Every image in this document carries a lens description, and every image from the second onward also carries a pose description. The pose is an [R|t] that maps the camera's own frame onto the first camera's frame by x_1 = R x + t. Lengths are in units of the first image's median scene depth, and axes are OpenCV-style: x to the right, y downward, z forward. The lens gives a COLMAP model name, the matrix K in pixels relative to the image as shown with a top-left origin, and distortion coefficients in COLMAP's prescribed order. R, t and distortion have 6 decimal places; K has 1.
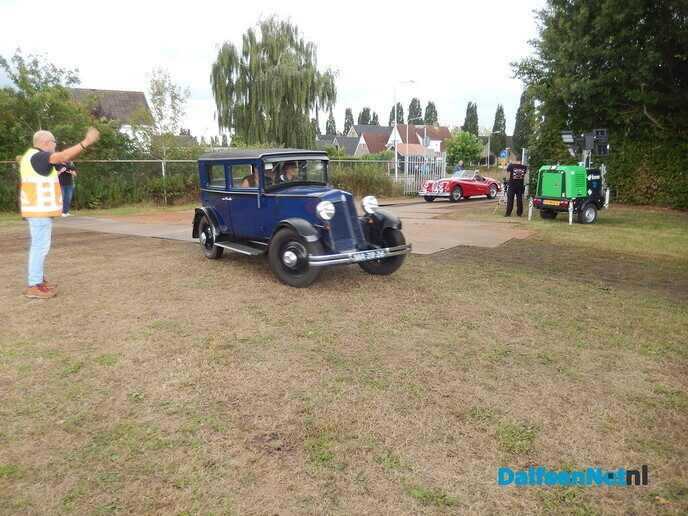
lens RADIAL K [[544.1, 0, 336.9], [0, 544.1, 243.5], [0, 0, 1]] dist [-0.031768, 0.009215]
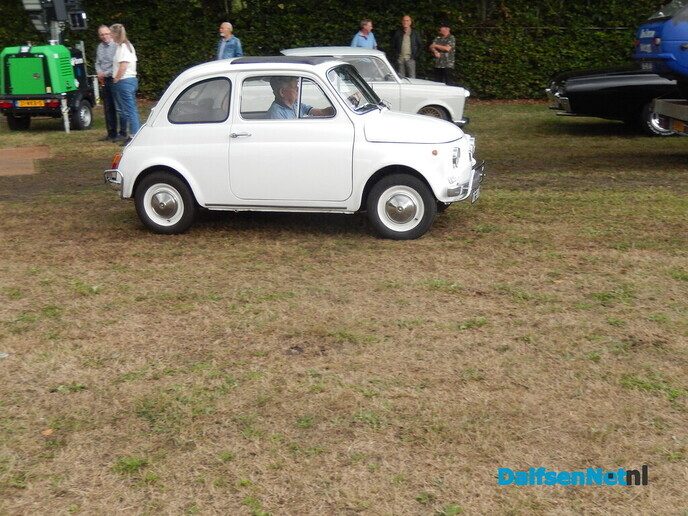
lens RADIAL K [[925.5, 0, 353.7], [0, 925.5, 239.6], [0, 0, 1]] dist [-0.000380, 0.000000]
pose [[0.613564, -0.197816, 0.764466, -0.225565], [0.150540, 0.979661, 0.132676, -0.002903], [-0.775162, 0.033678, 0.630864, -0.008795]]
